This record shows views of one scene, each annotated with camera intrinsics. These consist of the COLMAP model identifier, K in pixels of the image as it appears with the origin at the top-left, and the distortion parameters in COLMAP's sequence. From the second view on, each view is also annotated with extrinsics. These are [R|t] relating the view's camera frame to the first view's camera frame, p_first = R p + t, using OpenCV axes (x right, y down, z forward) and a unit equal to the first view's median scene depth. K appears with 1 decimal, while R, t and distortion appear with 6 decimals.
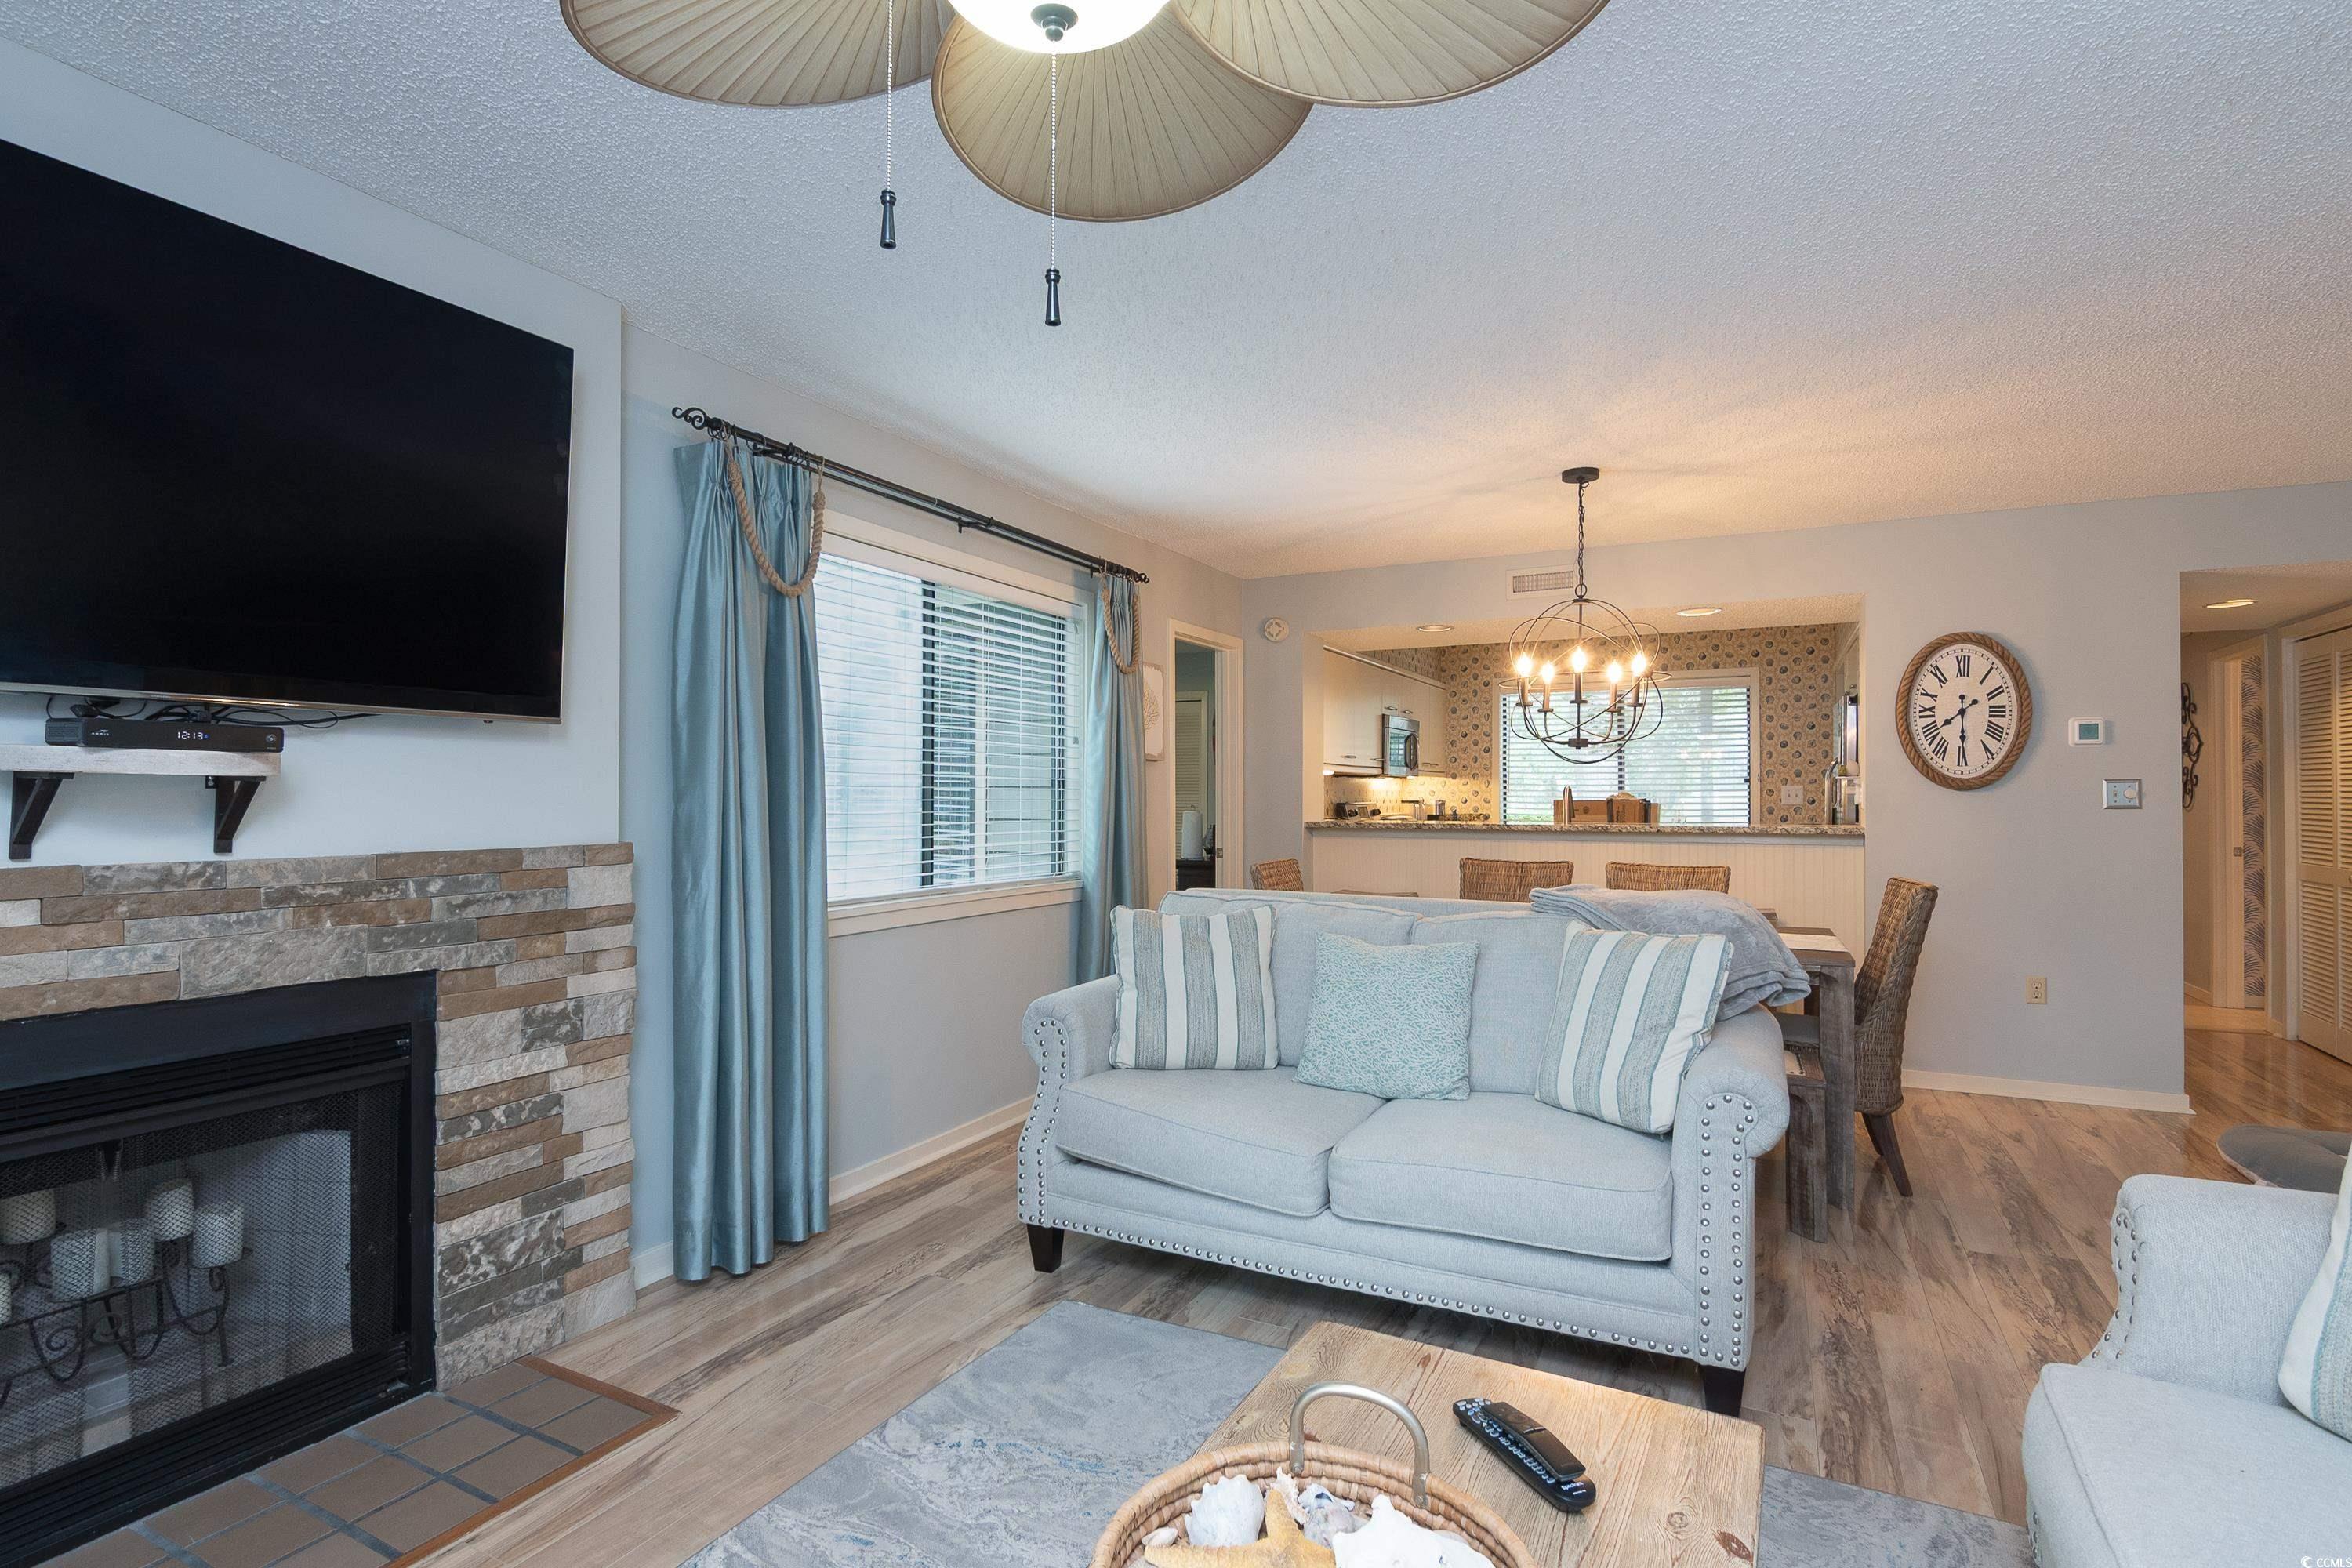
lens RADIAL K [[1140.7, 0, 1182.8], [0, 1140.7, 789.6], [0, 0, 1]] dist [-0.008173, -0.004253]
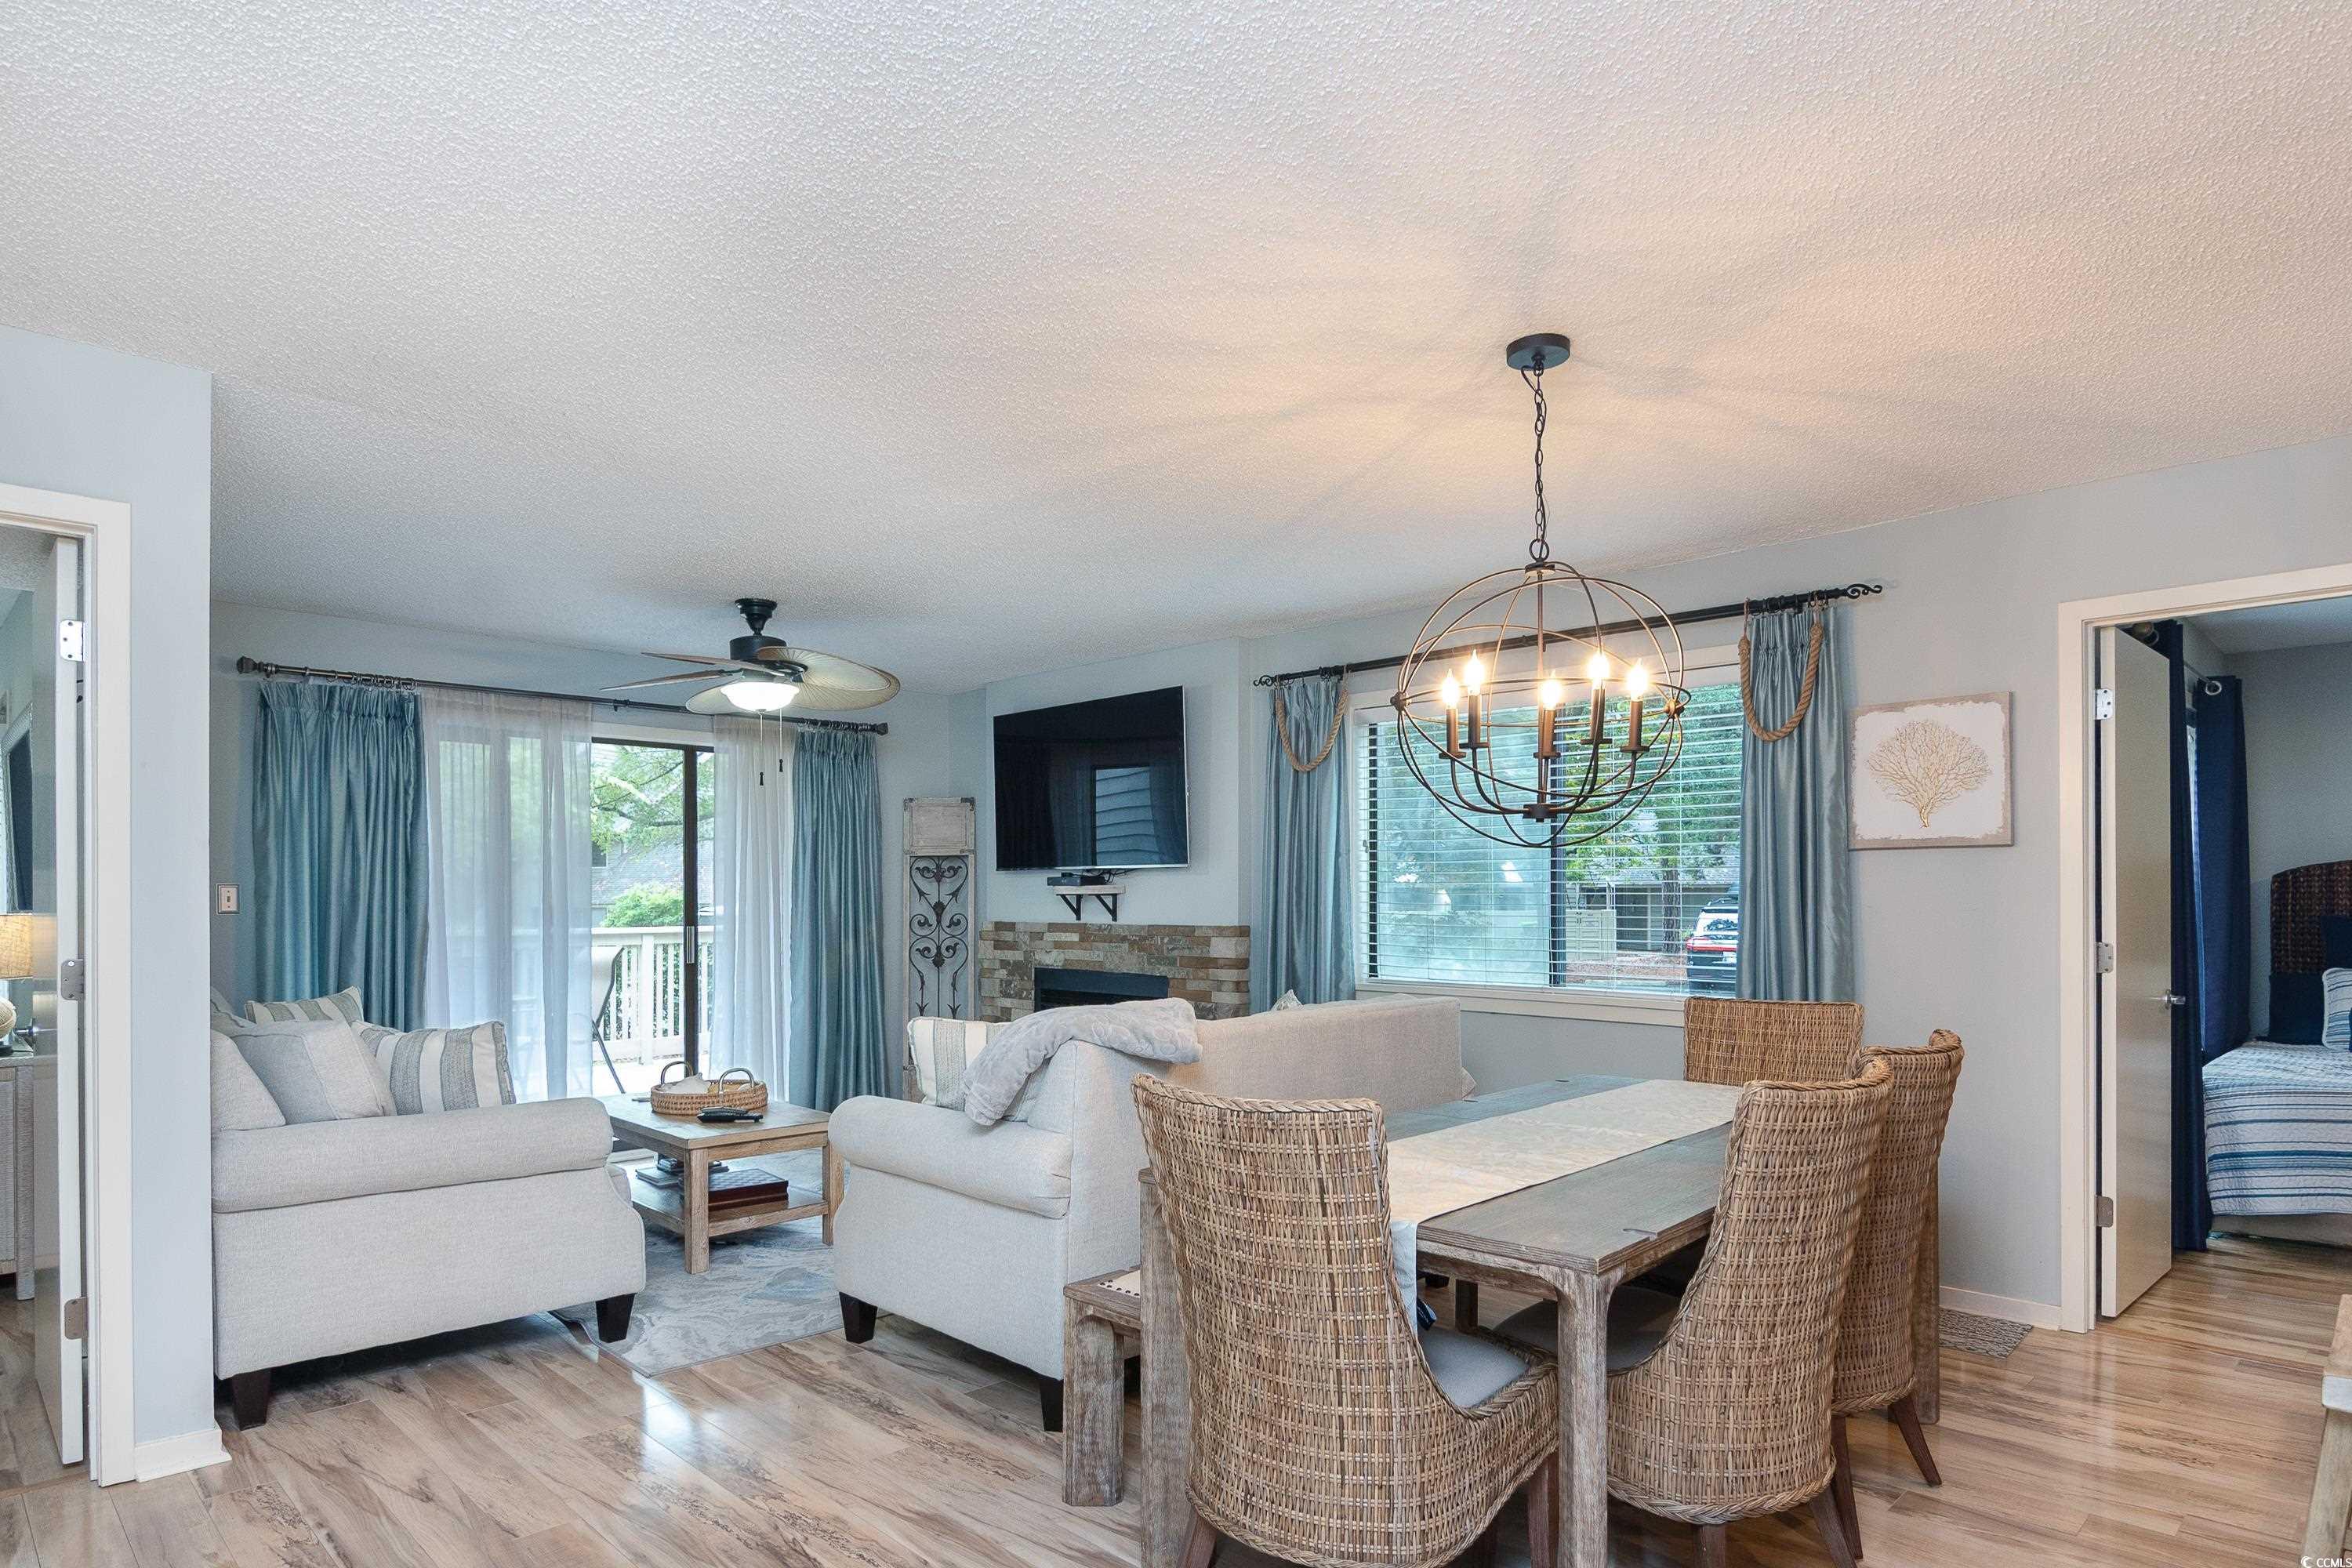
lens RADIAL K [[1320.6, 0, 1189.0], [0, 1320.6, 895.5], [0, 0, 1]] dist [-0.001749, -0.001463]
pose [[-0.295401, -0.003937, -0.955365, 1.056192], [0.005097, 0.999971, -0.005697, 0.005679], [0.955360, -0.006553, -0.295372, 1.029210]]
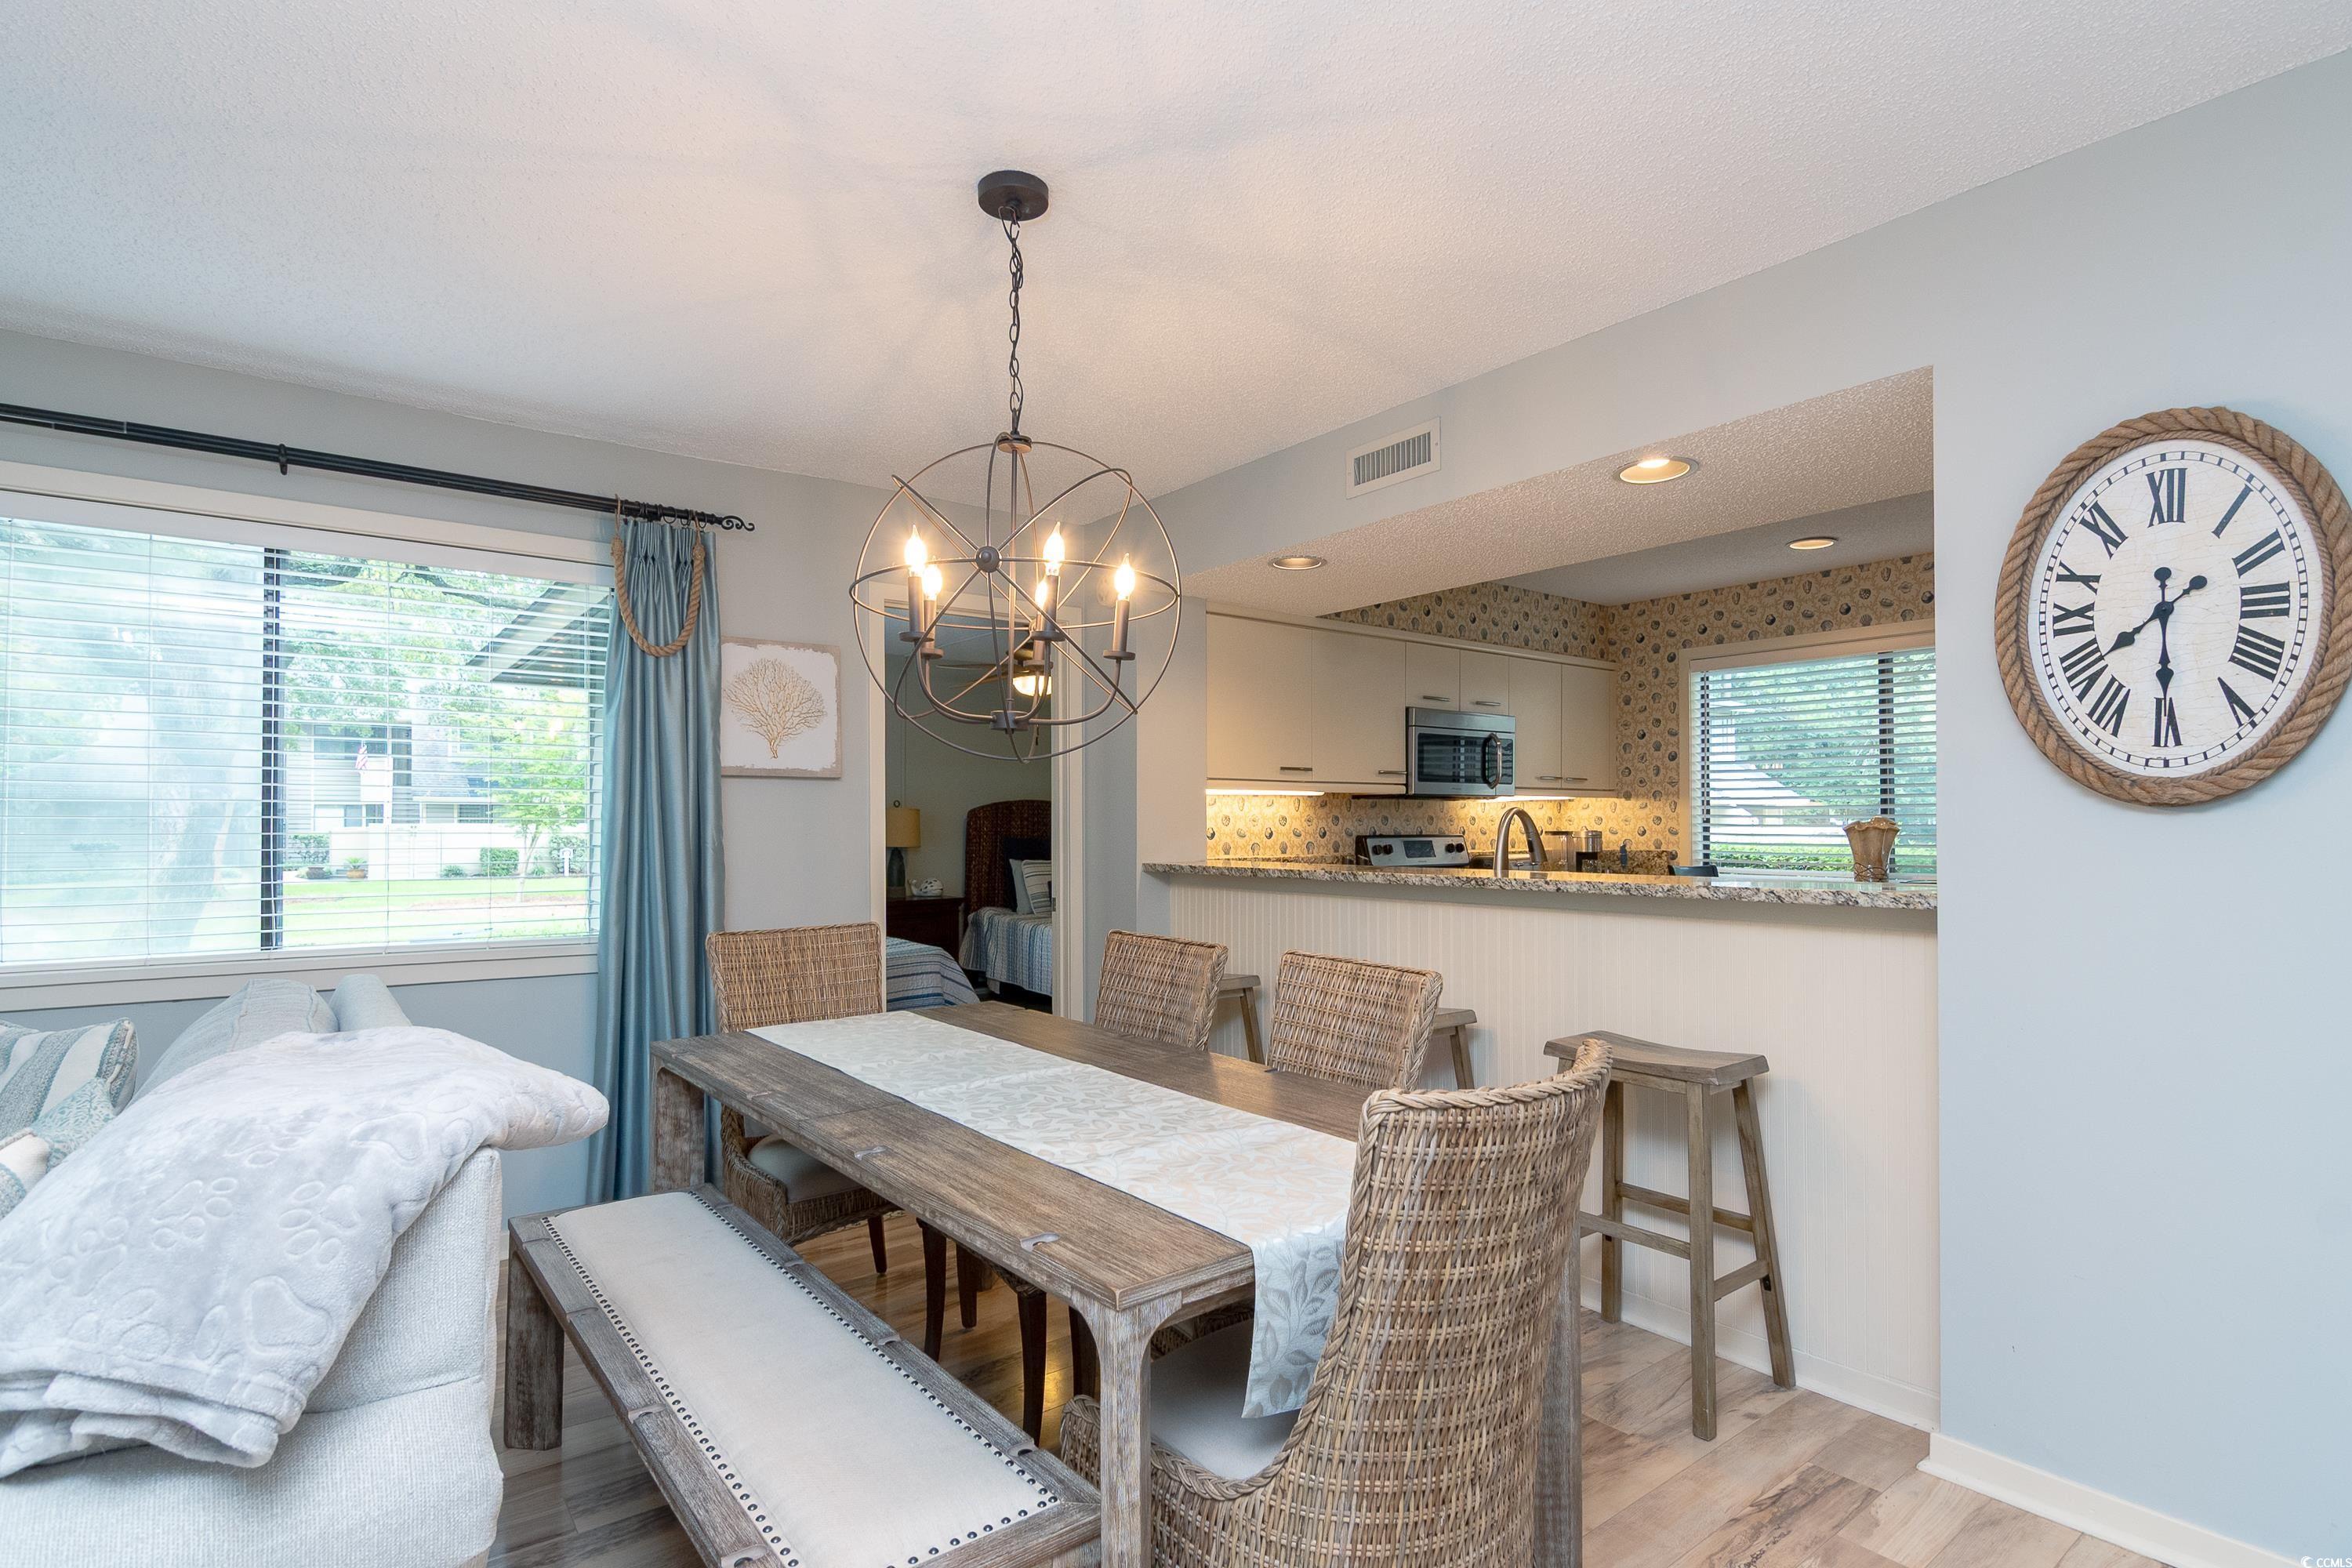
lens RADIAL K [[1140.7, 0, 1185.9], [0, 1140.7, 816.1], [0, 0, 1]] dist [-0.008173, -0.004253]
pose [[0.899633, -0.006700, -0.436595, 0.654237], [0.005508, 0.999977, -0.003996, 0.003885], [0.436612, 0.001190, 0.899649, 0.586219]]
